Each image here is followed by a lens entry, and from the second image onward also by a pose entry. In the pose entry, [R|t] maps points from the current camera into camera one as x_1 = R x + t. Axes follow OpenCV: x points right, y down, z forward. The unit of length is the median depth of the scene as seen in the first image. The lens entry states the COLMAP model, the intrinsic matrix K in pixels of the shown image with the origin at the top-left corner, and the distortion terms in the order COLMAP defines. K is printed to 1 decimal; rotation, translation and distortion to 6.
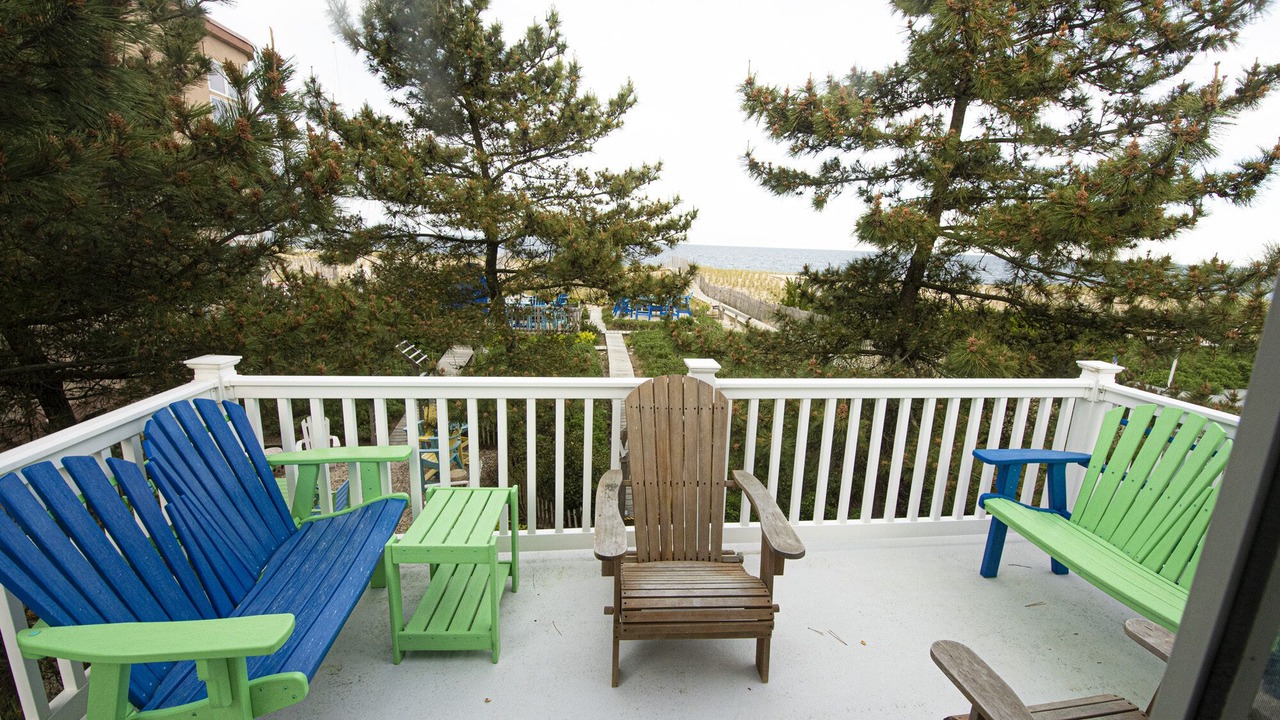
lens RADIAL K [[518.1, 0, 640.0], [0, 518.1, 360.0], [0, 0, 1]] dist [0.000434, -0.000003]
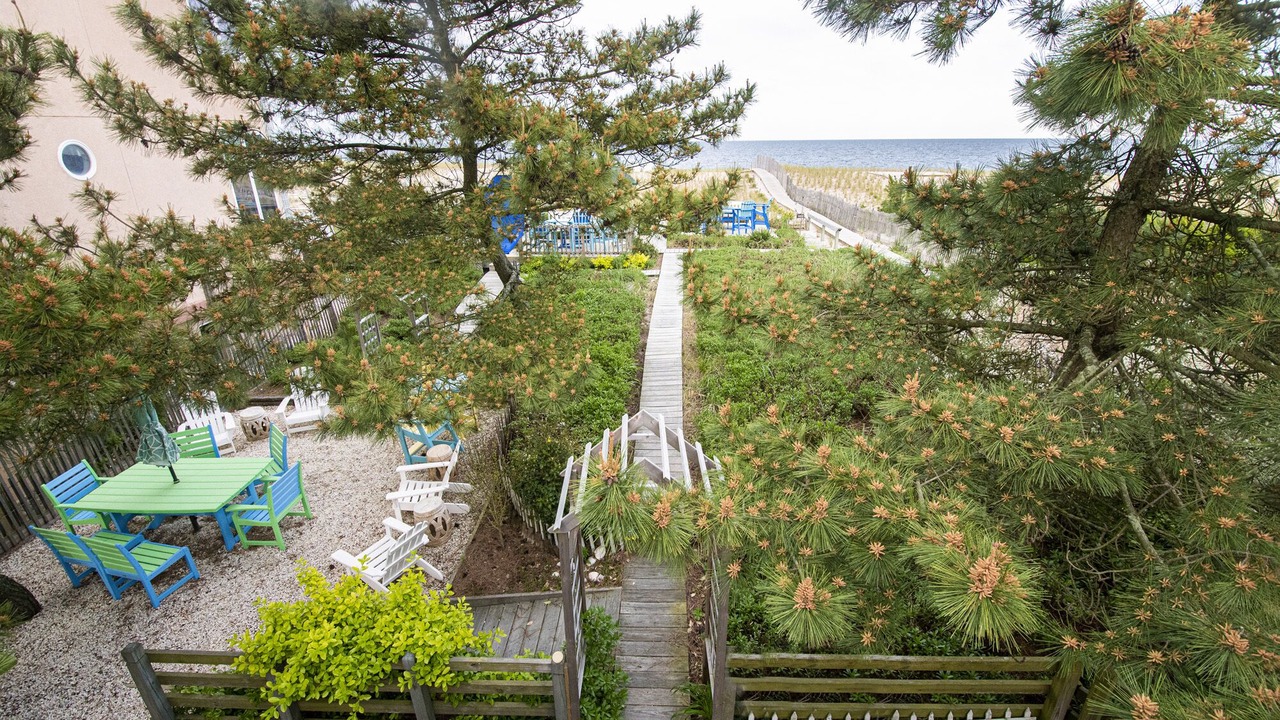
lens RADIAL K [[521.3, 0, 640.0], [0, 521.3, 360.0], [0, 0, 1]] dist [-0.036347, 0.000065]
pose [[0.986033, 0.010898, -0.166195, 0.086076], [0.018160, 0.984873, 0.172324, -0.054454], [0.165559, -0.172935, 0.970919, 0.258240]]
